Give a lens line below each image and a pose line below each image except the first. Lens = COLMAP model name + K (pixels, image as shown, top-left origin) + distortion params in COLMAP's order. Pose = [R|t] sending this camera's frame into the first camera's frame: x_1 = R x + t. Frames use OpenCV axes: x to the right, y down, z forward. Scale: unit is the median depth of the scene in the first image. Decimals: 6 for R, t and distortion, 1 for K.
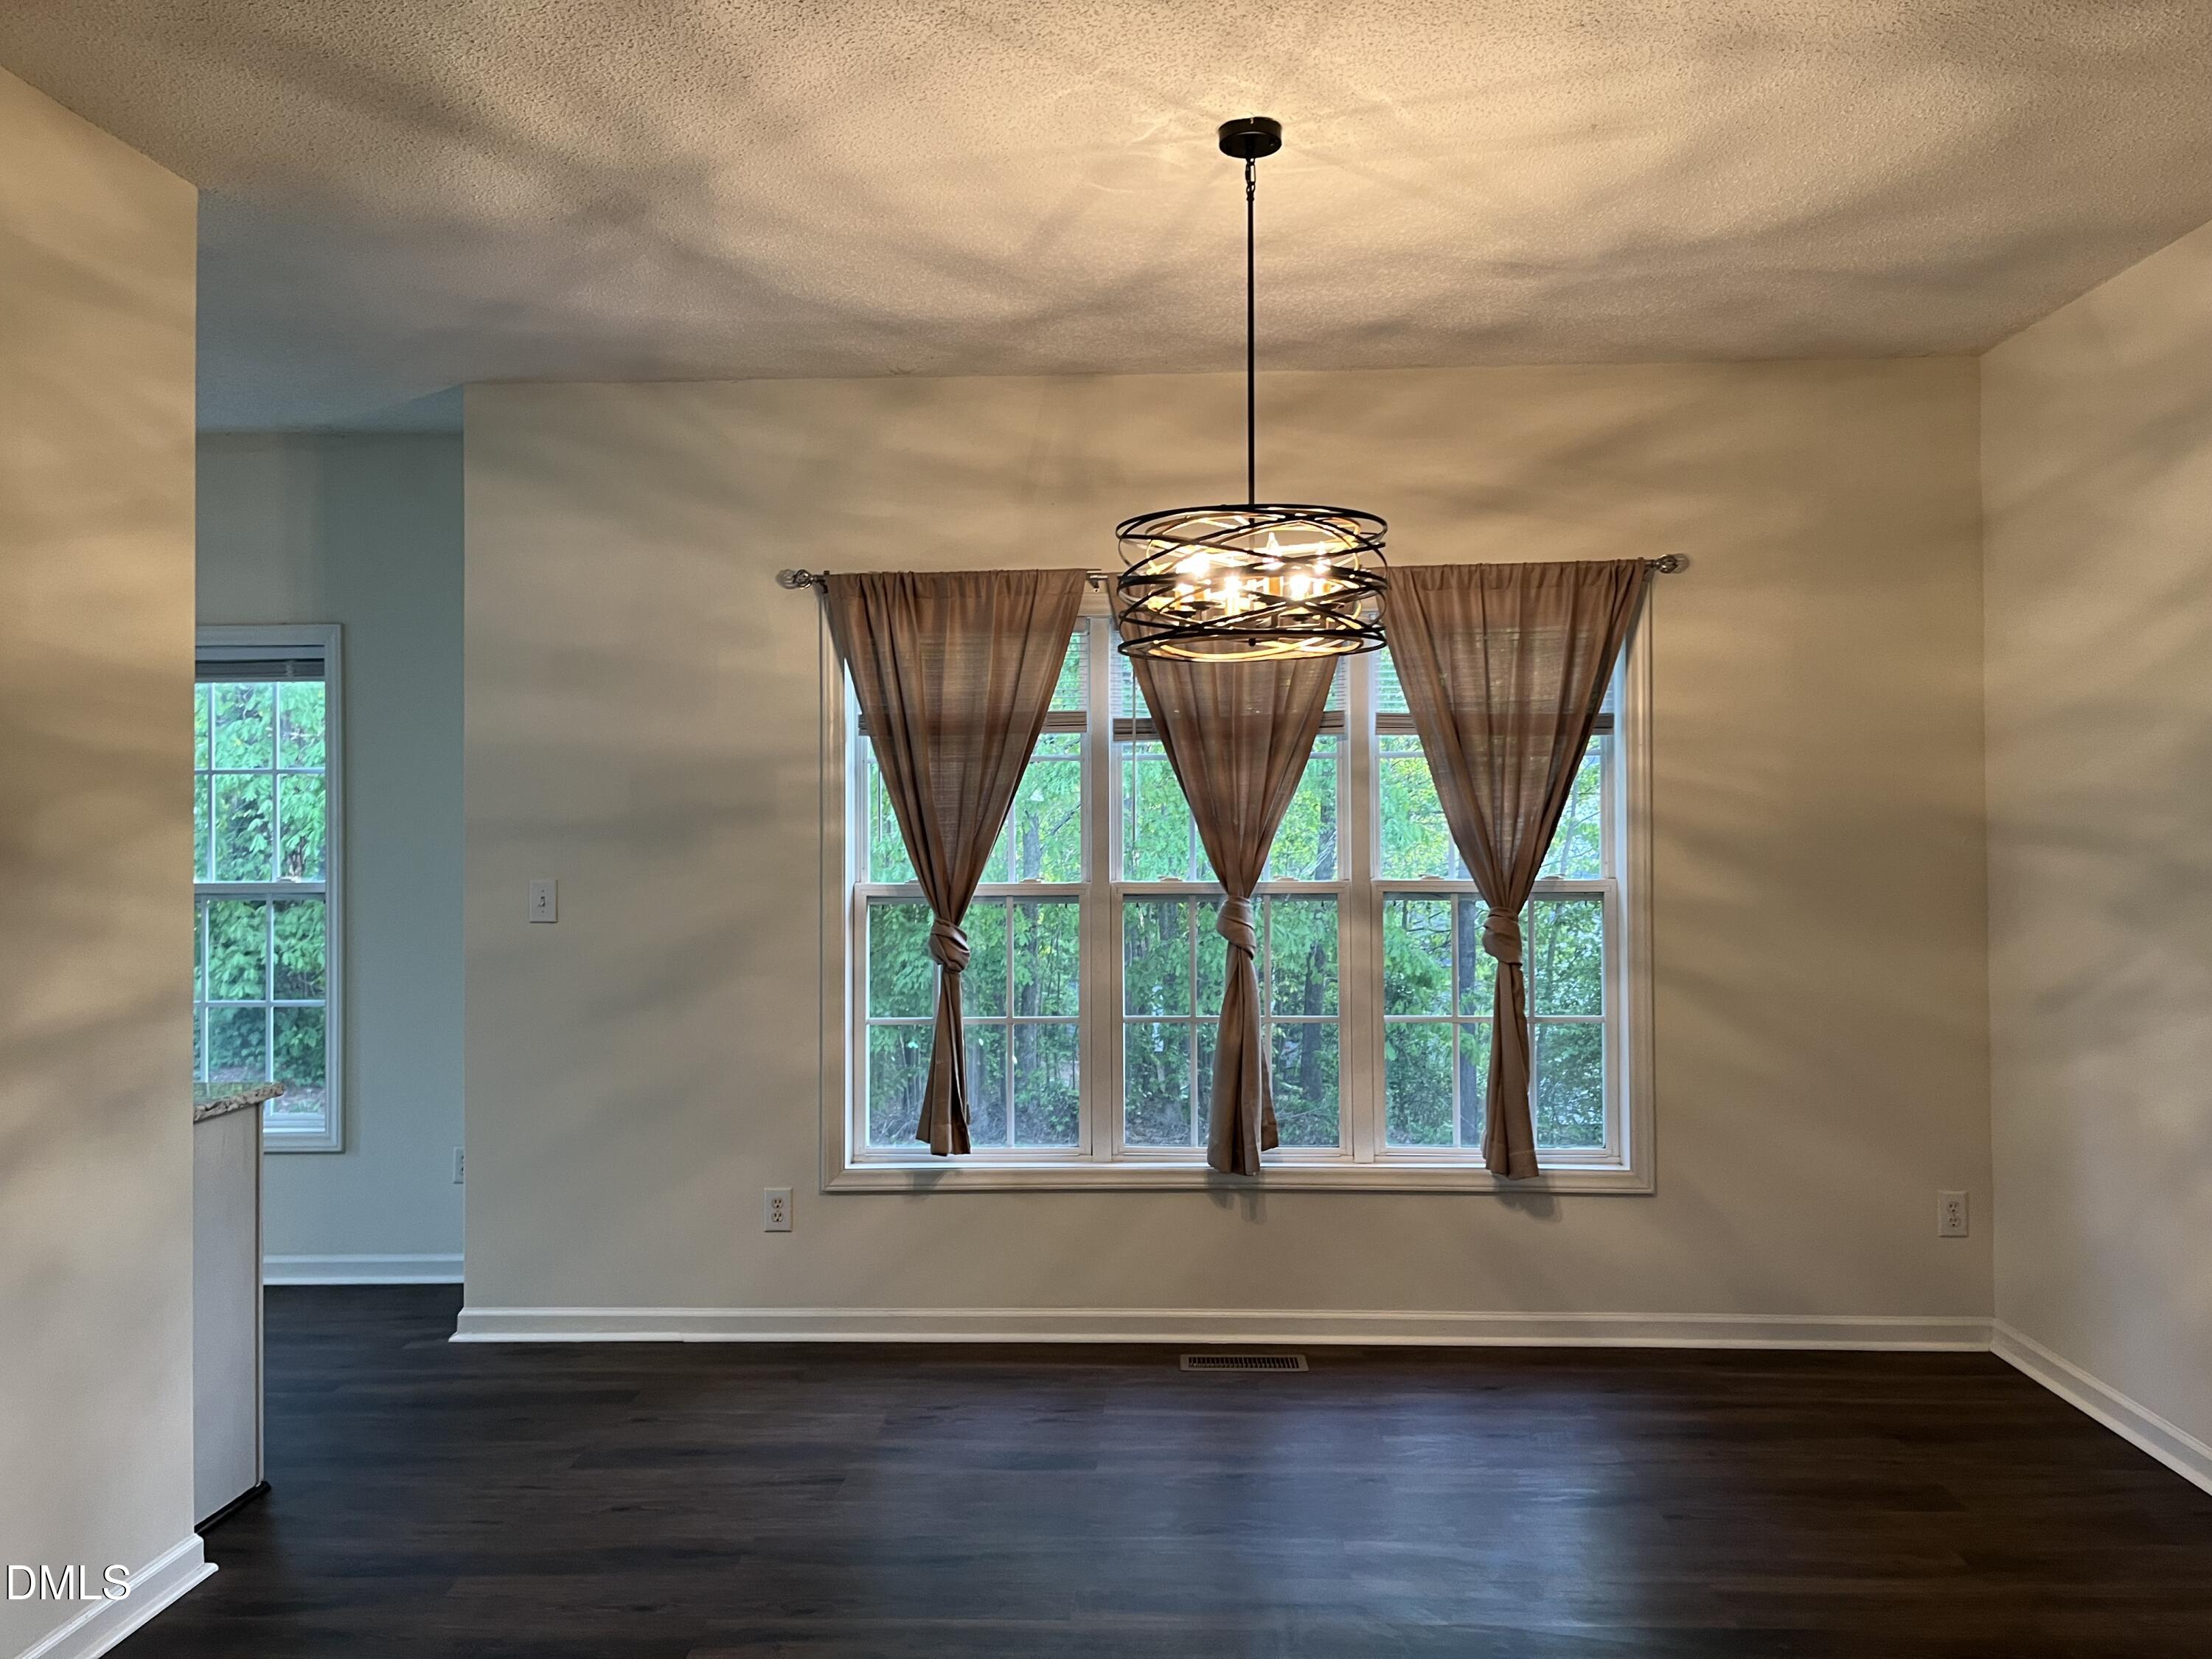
lens RADIAL K [[1668.2, 0, 1126.8], [0, 1668.2, 829.6], [0, 0, 1]] dist [0.060387, -0.068351]
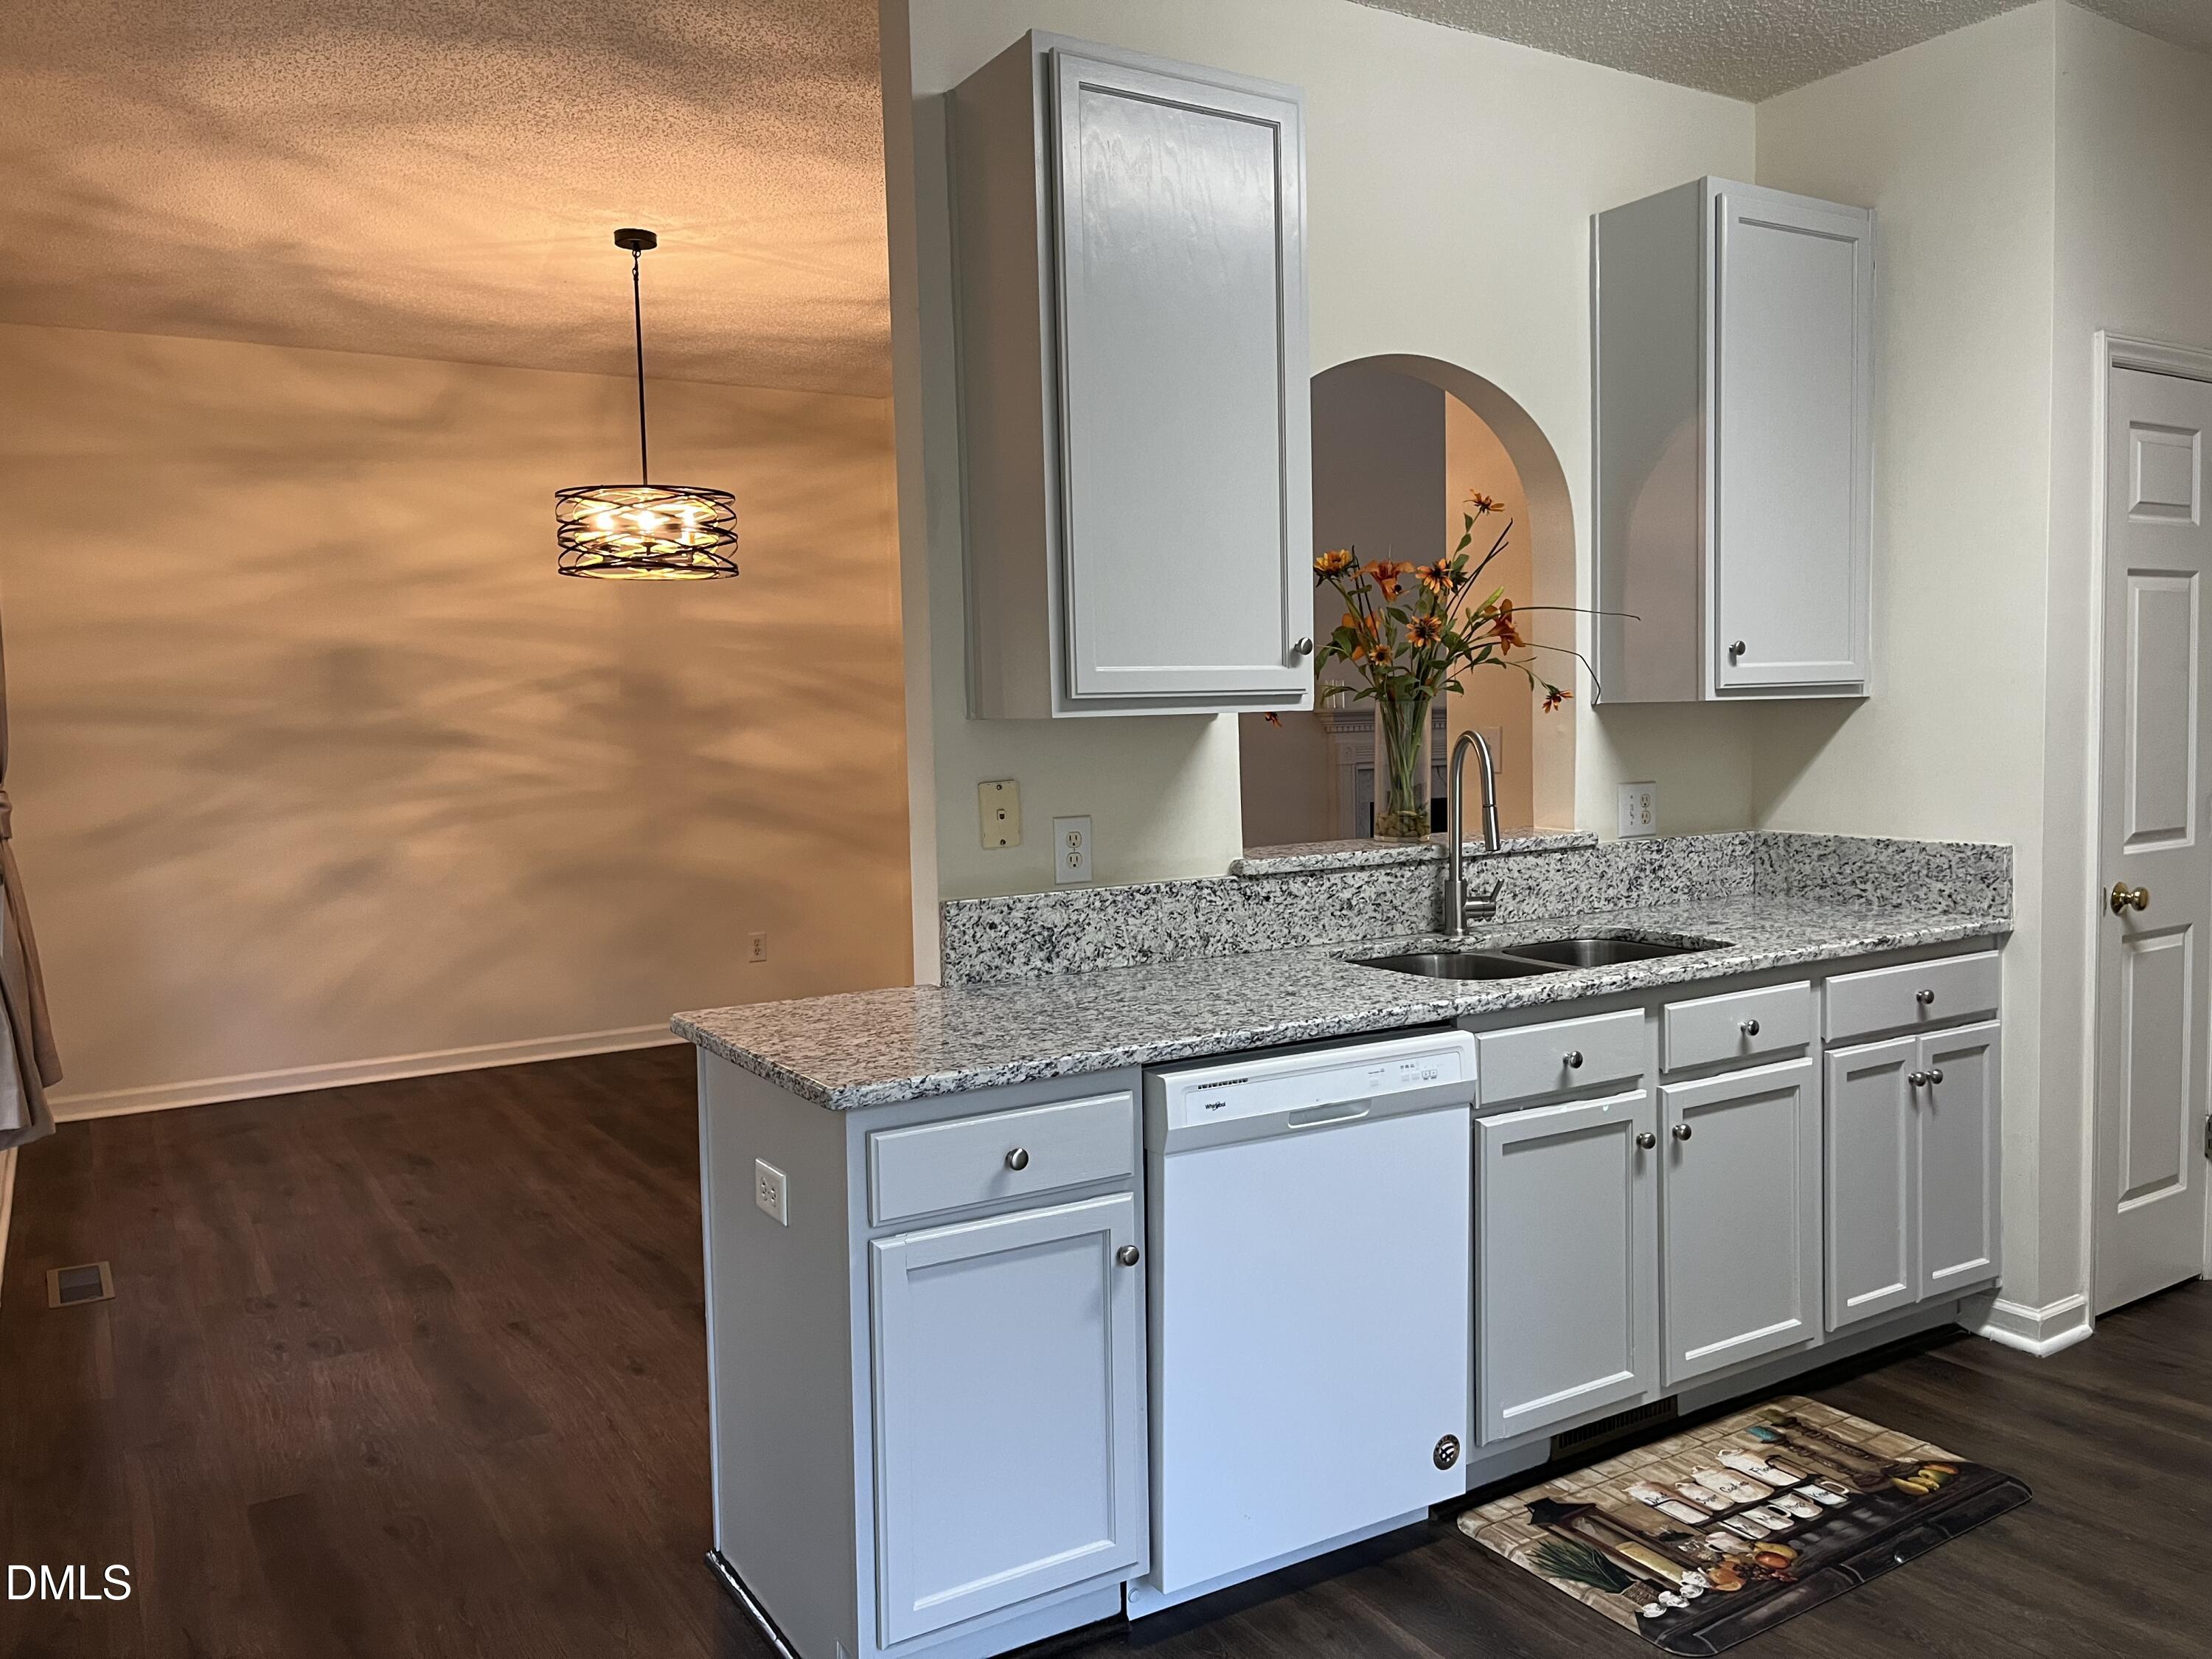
lens RADIAL K [[1668.2, 0, 1110.7], [0, 1668.2, 839.7], [0, 0, 1]] dist [0.060387, -0.068351]
pose [[-0.556223, -0.046617, 0.829724, -0.992390], [0.028595, 0.996761, 0.075172, 0.023463], [-0.830541, 0.065538, -0.553088, 1.026271]]
